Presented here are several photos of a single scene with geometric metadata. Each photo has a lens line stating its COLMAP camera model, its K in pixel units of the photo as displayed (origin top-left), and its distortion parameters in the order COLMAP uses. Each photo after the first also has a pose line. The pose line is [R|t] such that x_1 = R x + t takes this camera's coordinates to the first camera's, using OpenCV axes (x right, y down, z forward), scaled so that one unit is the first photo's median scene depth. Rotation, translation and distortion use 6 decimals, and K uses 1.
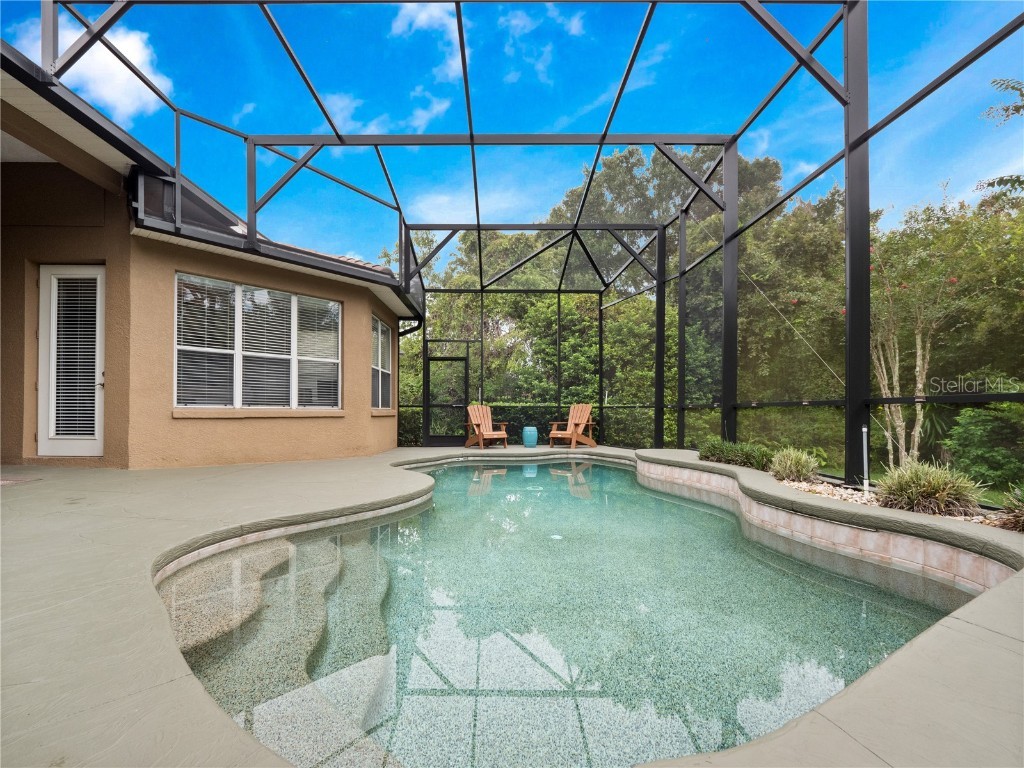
lens RADIAL K [[437.6, 0, 495.3], [0, 437.6, 404.6], [0, 0, 1]] dist [-0.001679, -0.000194]
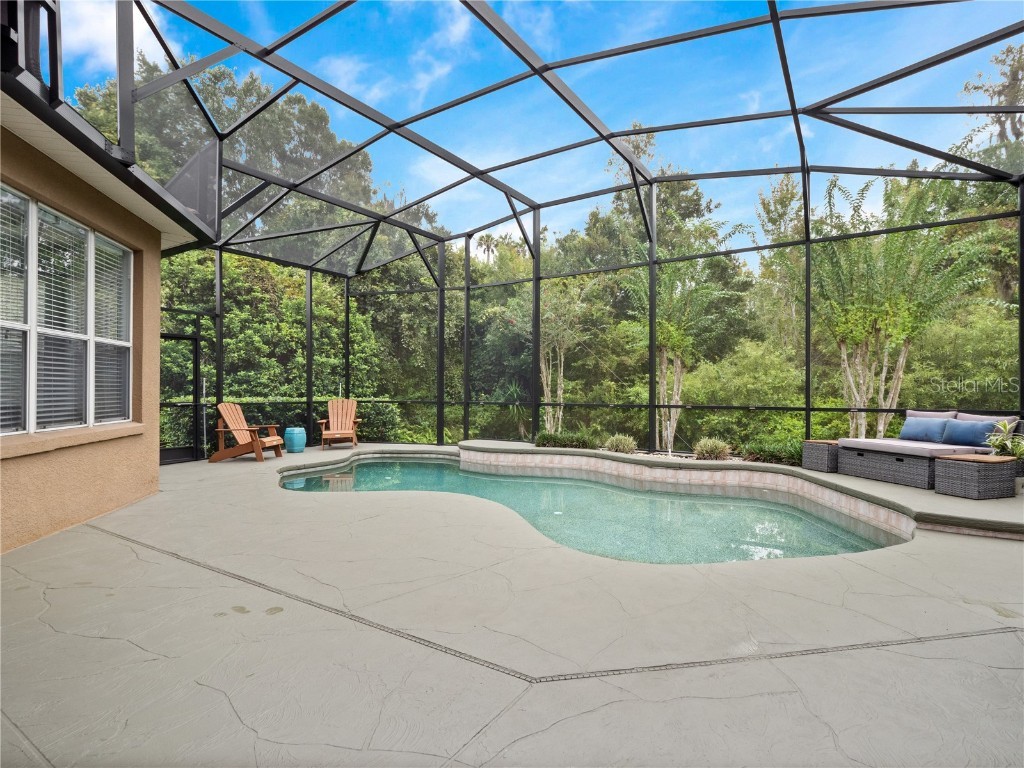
lens RADIAL K [[517.8, 0, 502.0], [0, 517.8, 388.4], [0, 0, 1]] dist [0.000432, 0.000078]
pose [[0.555382, -0.002328, 0.831592, -0.526745], [-0.010942, 0.999889, 0.010107, -0.039209], [-0.831523, -0.014713, 0.555295, 0.124392]]
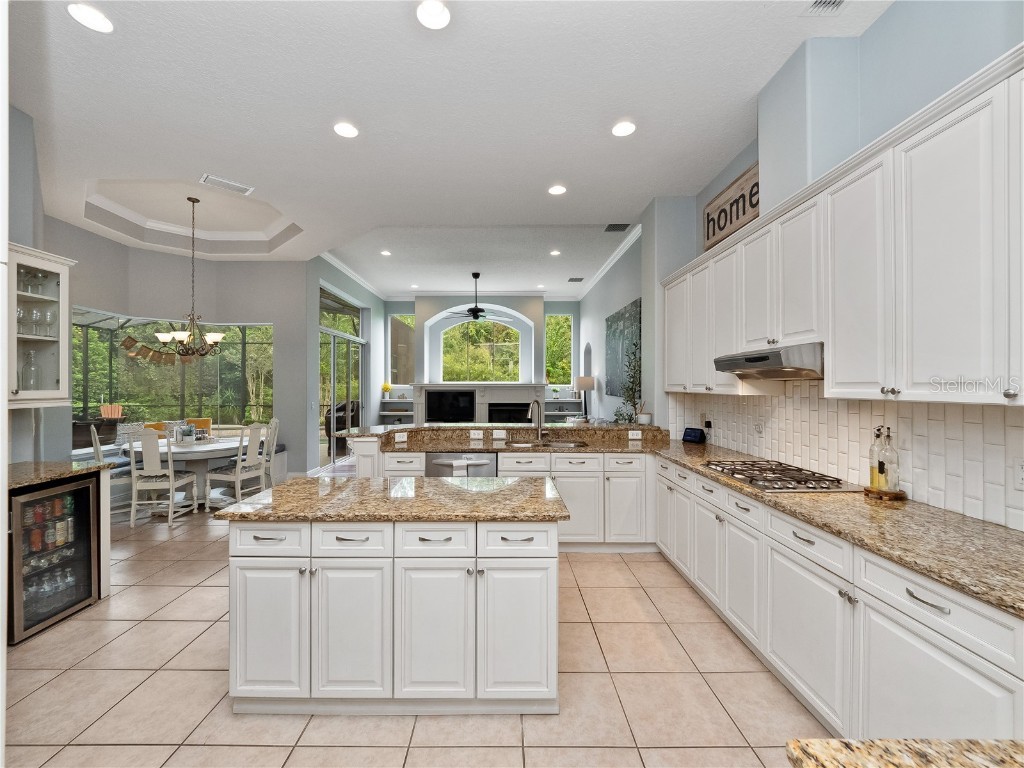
lens RADIAL K [[423.1, 0, 498.5], [0, 423.1, 382.6], [0, 0, 1]] dist [-0.001009, -0.000837]
pose [[-0.003168, 0.002107, 0.999993, -1.330511], [-0.015862, 0.999872, -0.002157, -0.101064], [-0.999869, -0.015869, -0.003134, -0.374832]]
